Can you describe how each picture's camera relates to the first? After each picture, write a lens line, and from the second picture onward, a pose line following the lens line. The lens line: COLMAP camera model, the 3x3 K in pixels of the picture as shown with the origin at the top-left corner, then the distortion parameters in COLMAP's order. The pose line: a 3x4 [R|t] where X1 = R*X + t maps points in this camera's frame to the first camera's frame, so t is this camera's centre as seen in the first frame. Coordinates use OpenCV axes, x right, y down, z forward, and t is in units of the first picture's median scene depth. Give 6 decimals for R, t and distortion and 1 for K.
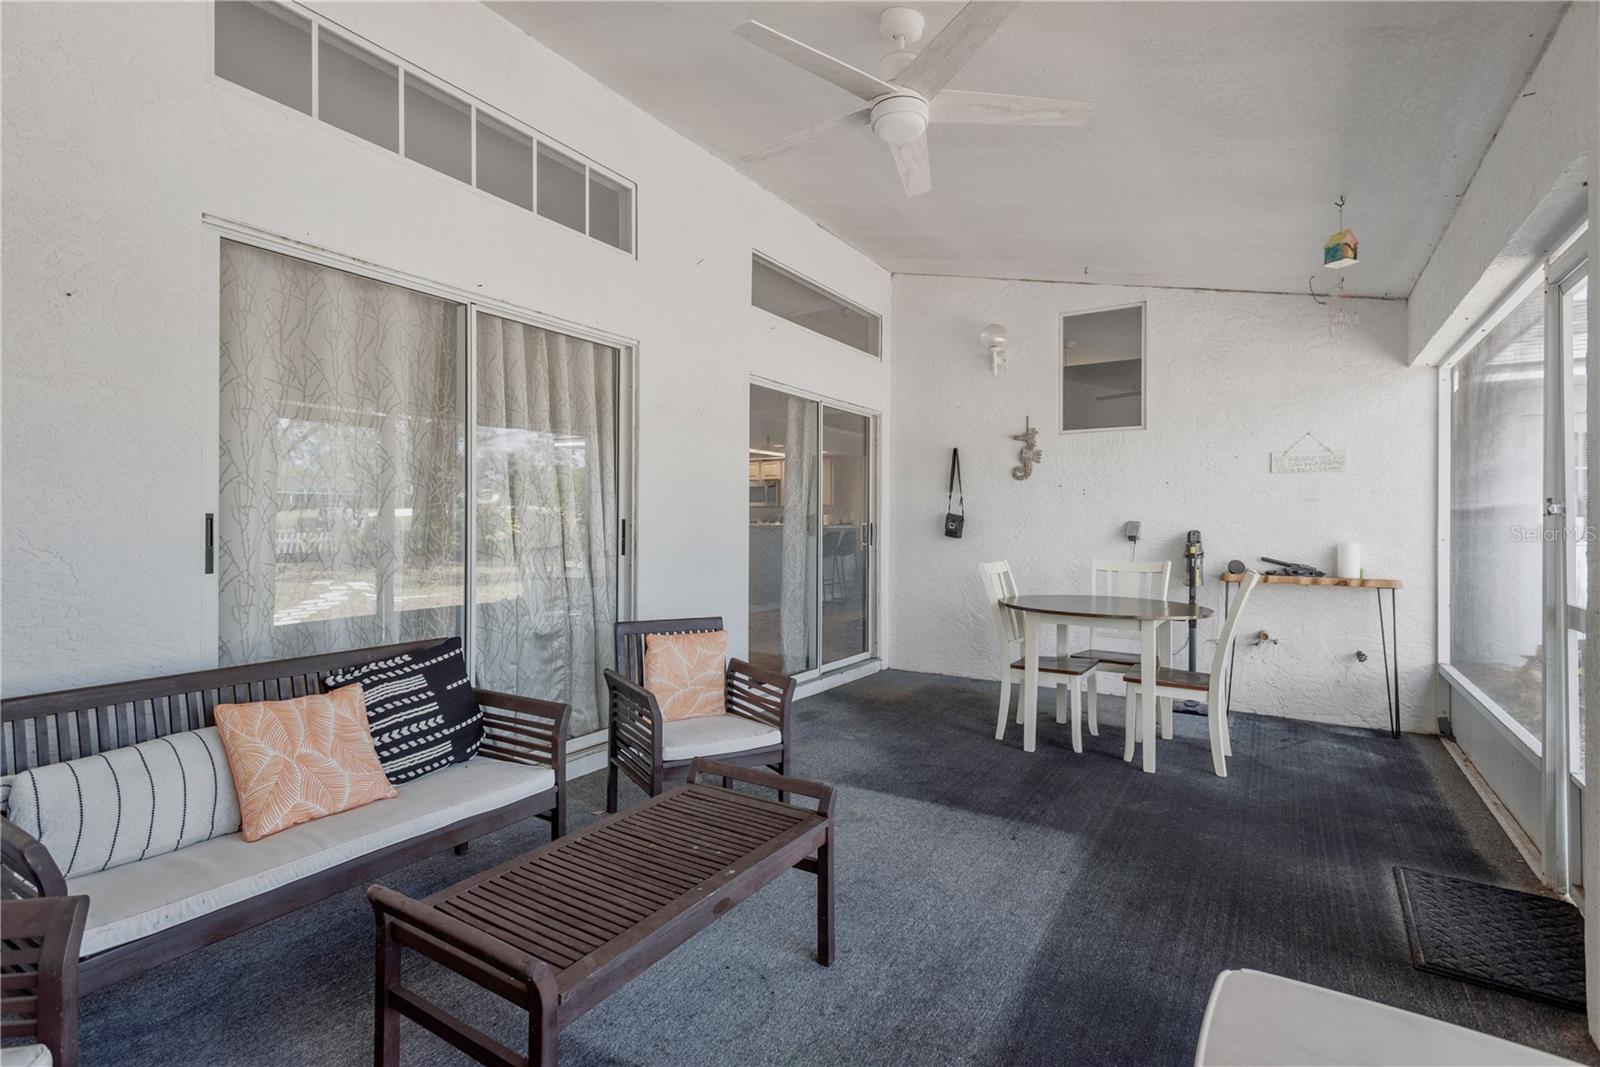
lens RADIAL K [[751.3, 0, 799.4], [0, 751.3, 526.3], [0, 0, 1]] dist [0.009142, -0.000309]
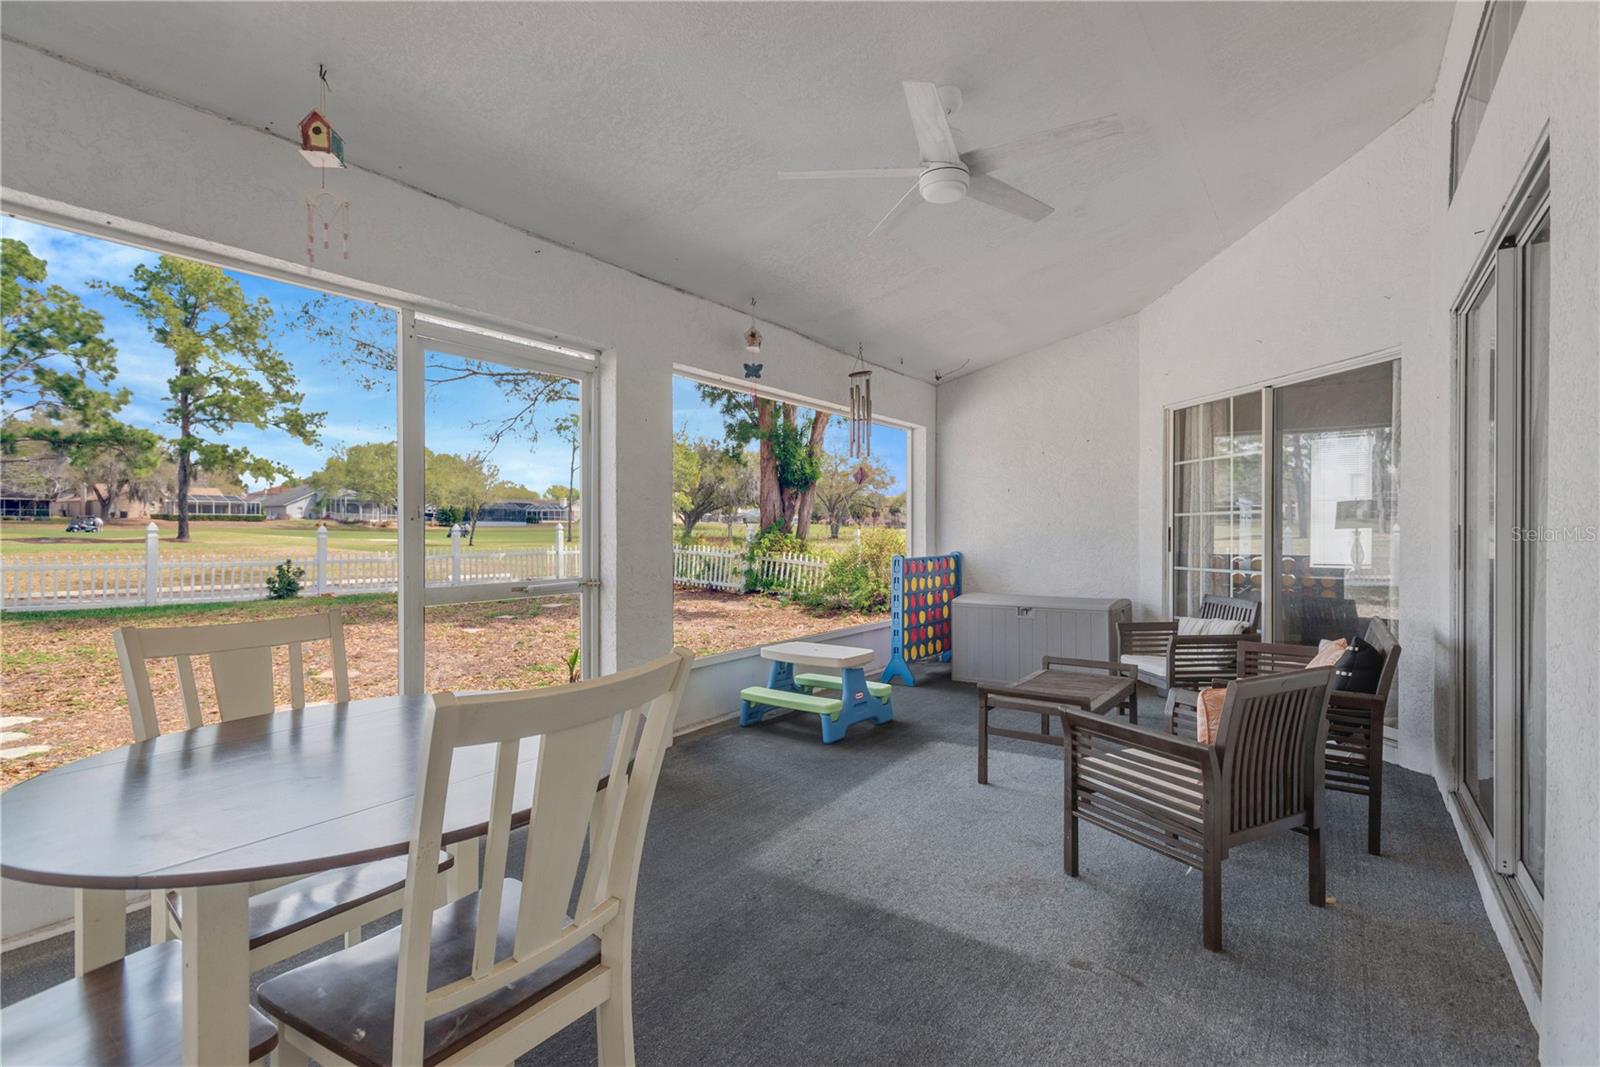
lens RADIAL K [[751.3, 0, 799.4], [0, 751.3, 526.3], [0, 0, 1]] dist [0.009142, -0.000309]
pose [[-0.998689, -0.004916, 0.050958, 0.249266], [-0.004997, 0.999986, -0.001461, -0.005308], [-0.050950, -0.001713, -0.998700, 1.848301]]
